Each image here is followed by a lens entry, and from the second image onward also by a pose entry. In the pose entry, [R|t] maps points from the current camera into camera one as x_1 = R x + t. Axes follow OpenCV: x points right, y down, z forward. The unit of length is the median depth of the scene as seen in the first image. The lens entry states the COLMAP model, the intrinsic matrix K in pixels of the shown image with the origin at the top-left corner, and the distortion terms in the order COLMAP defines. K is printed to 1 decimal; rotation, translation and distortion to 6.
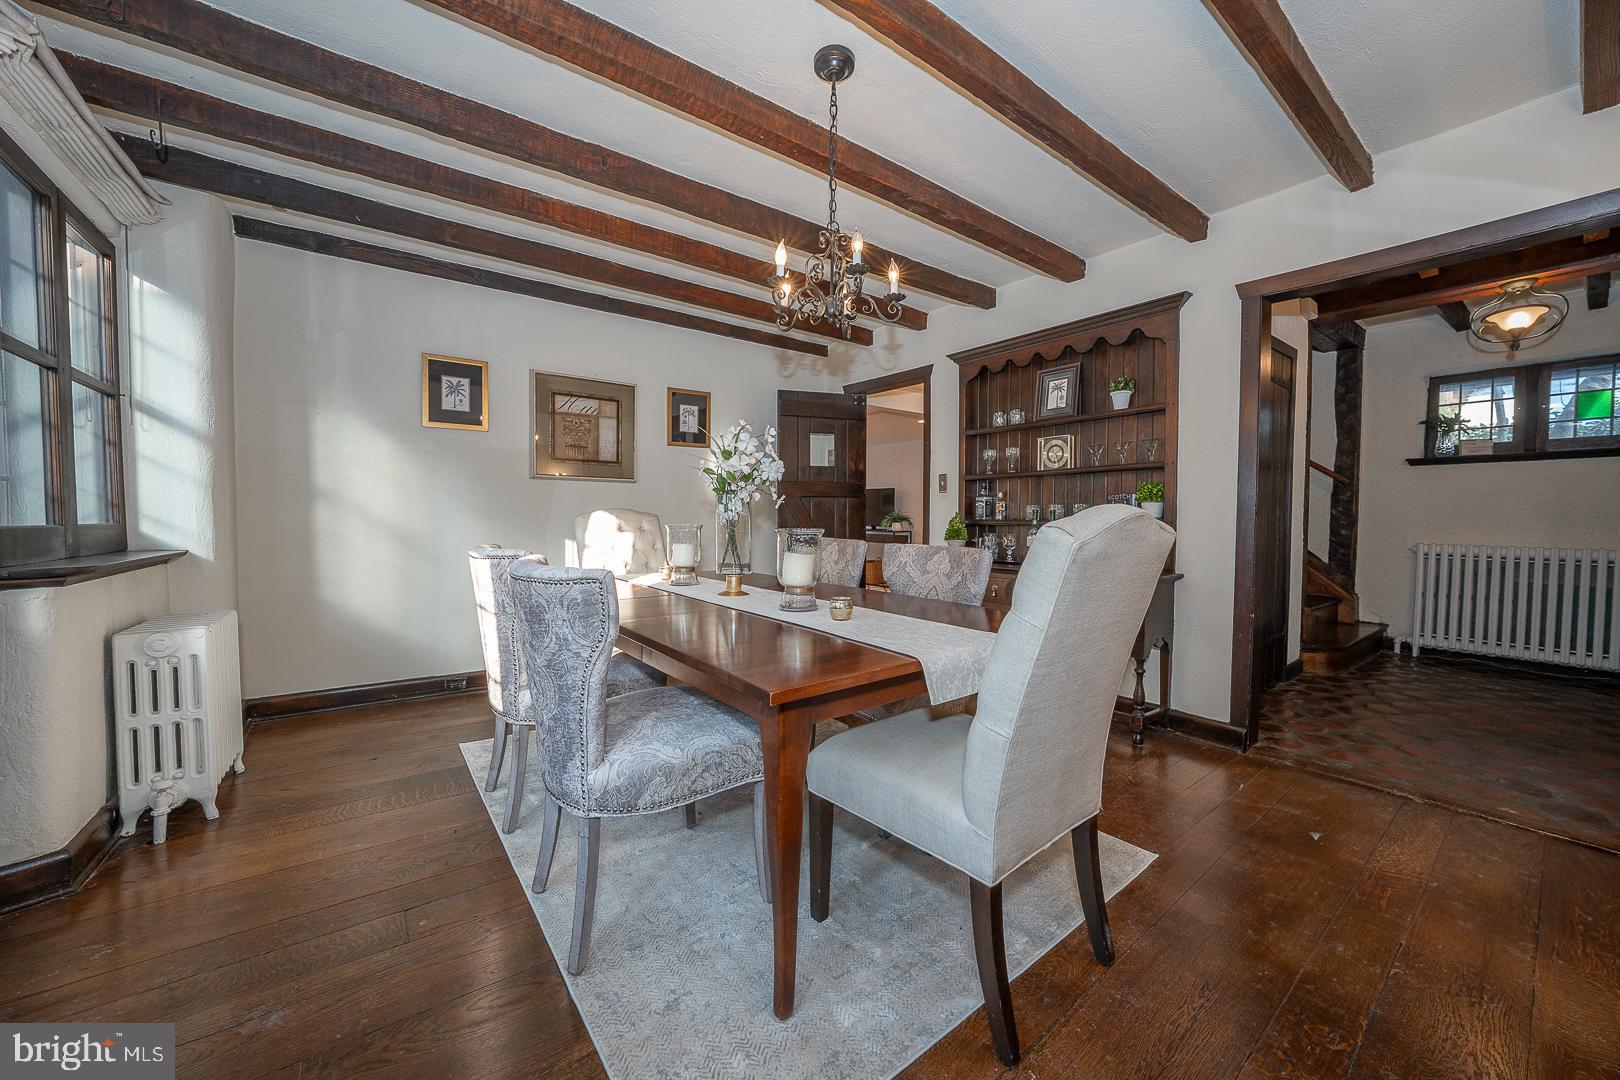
lens RADIAL K [[594.1, 0, 808.5], [0, 594.1, 534.4], [0, 0, 1]] dist [-0.013802, 0.000171]
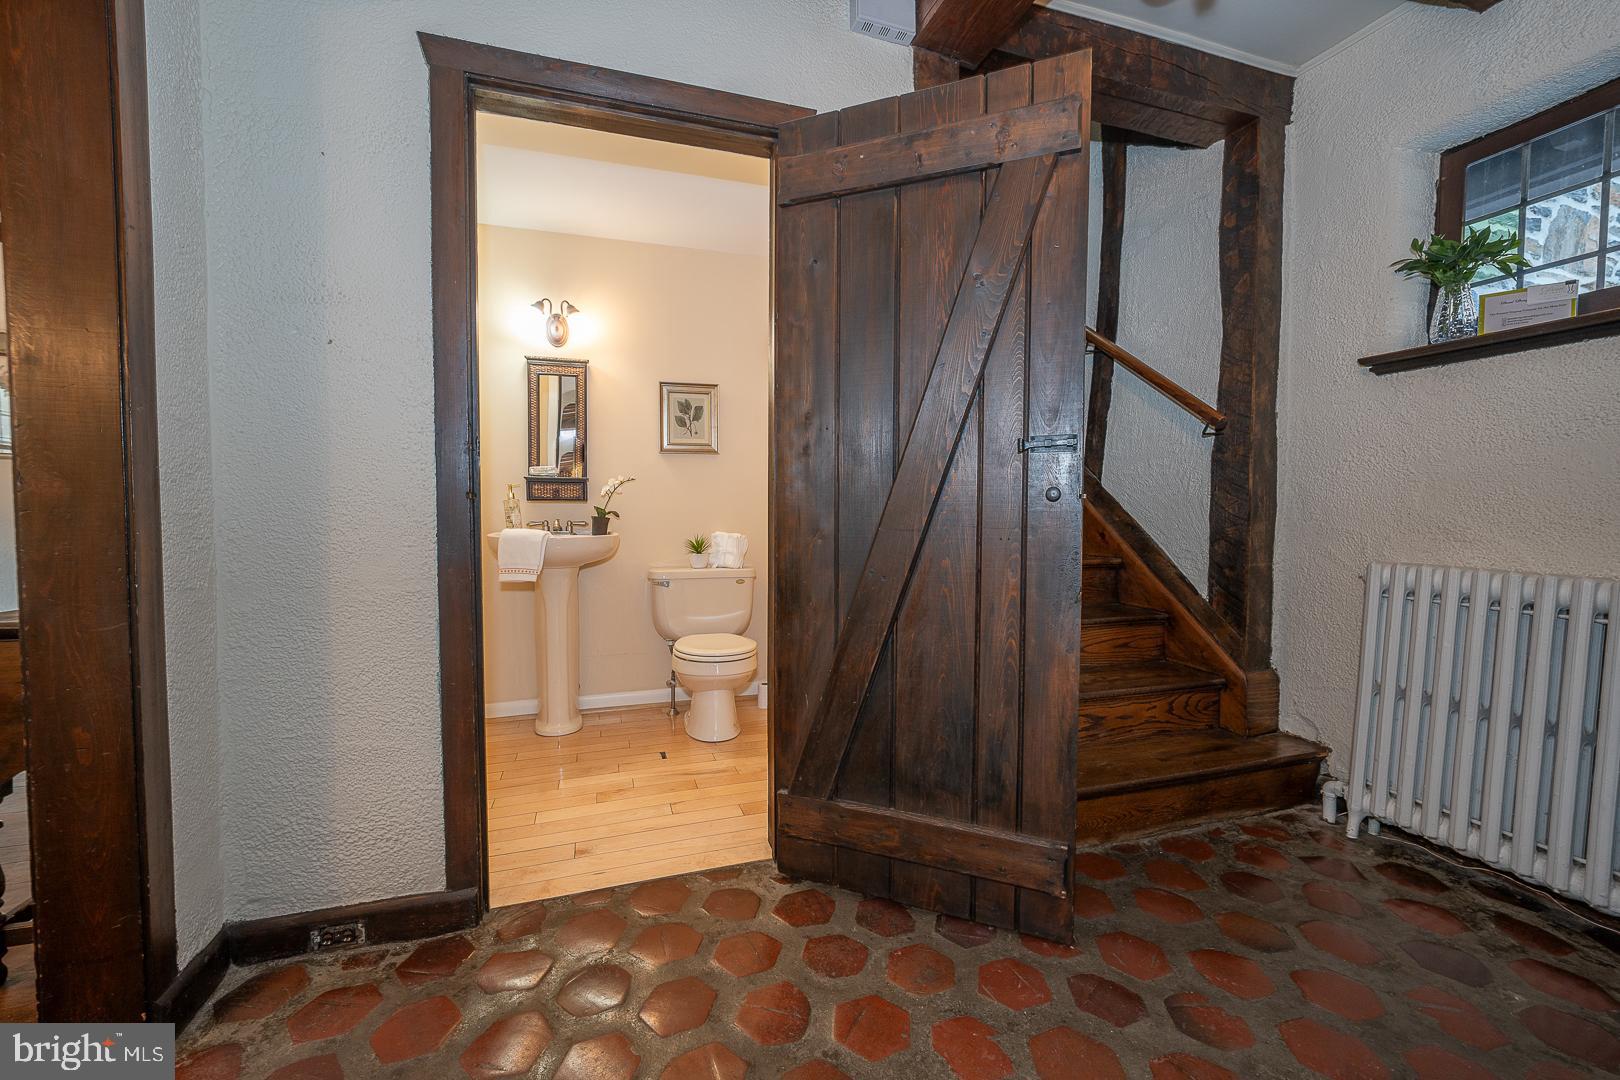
lens RADIAL K [[651.7, 0, 807.8], [0, 651.7, 536.0], [0, 0, 1]] dist [-0.011209, 0.000363]
pose [[0.943430, 0.000228, -0.331572, 0.921935], [-0.001050, 0.999997, -0.002298, -0.000339], [0.331571, 0.002516, 0.943427, 0.499804]]
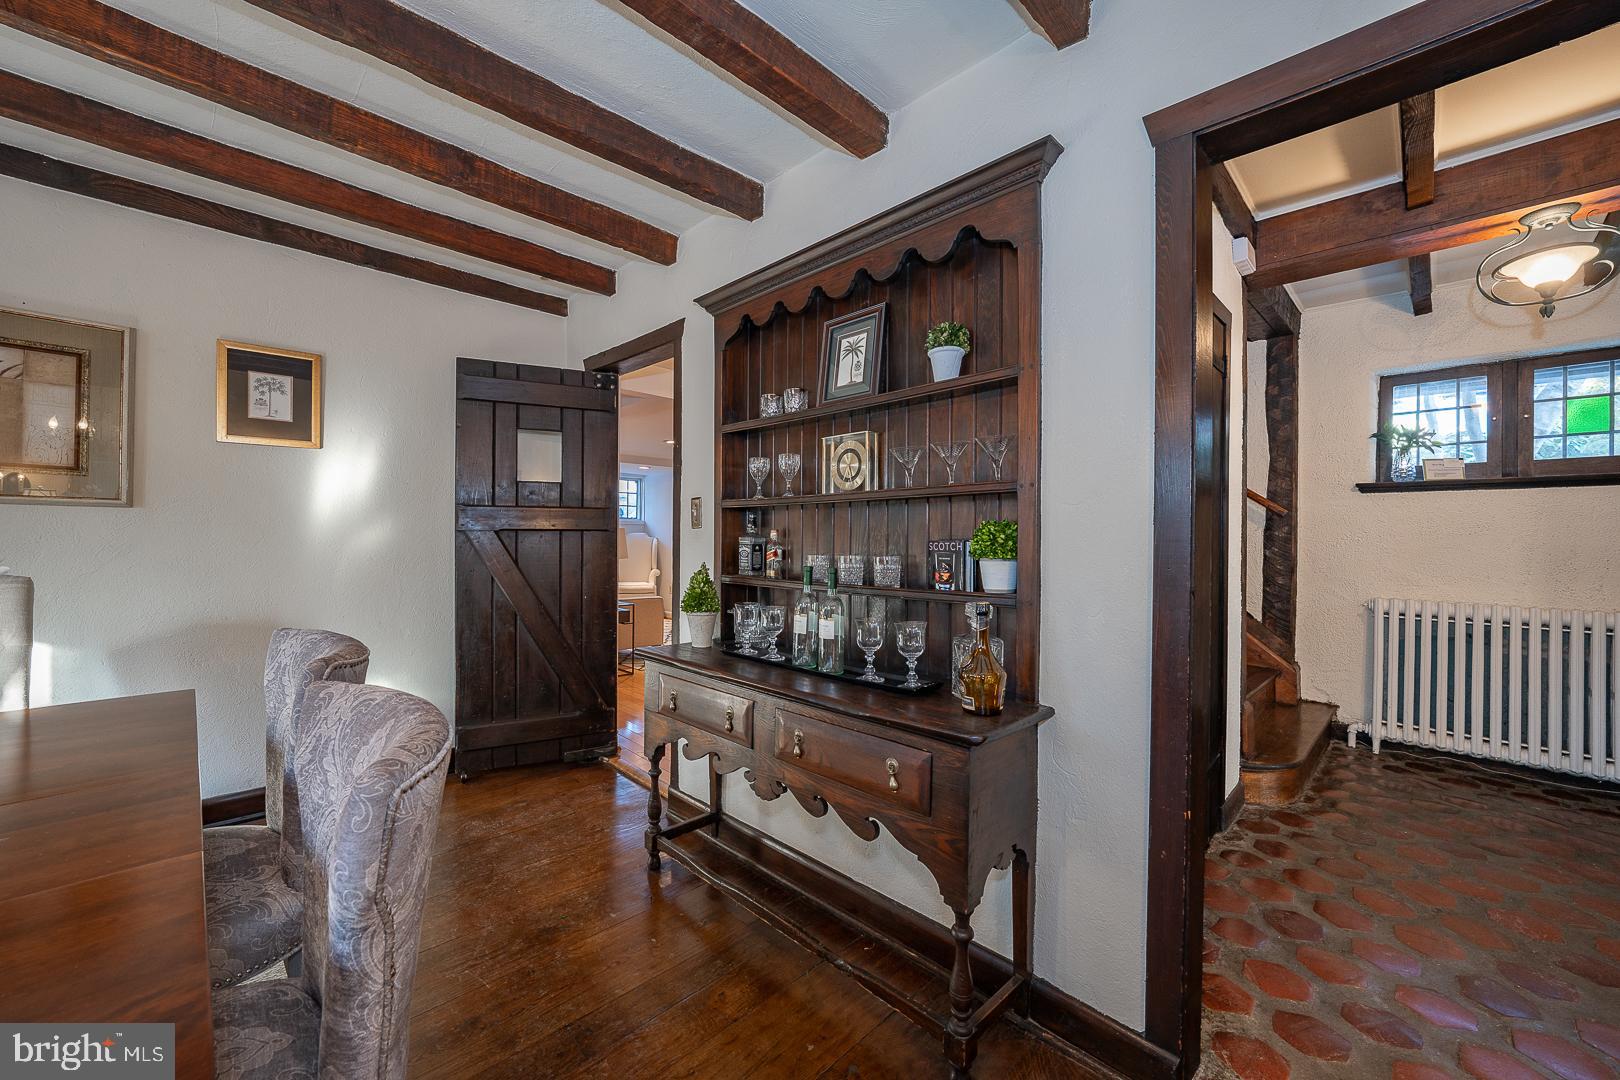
lens RADIAL K [[620.9, 0, 807.0], [0, 620.9, 534.1], [0, 0, 1]] dist [-0.014869, 0.000186]
pose [[0.991680, 0.004868, 0.128637, 0.257932], [-0.000706, 0.999475, -0.032384, -0.044152], [-0.128727, 0.032024, 0.991163, 0.362189]]
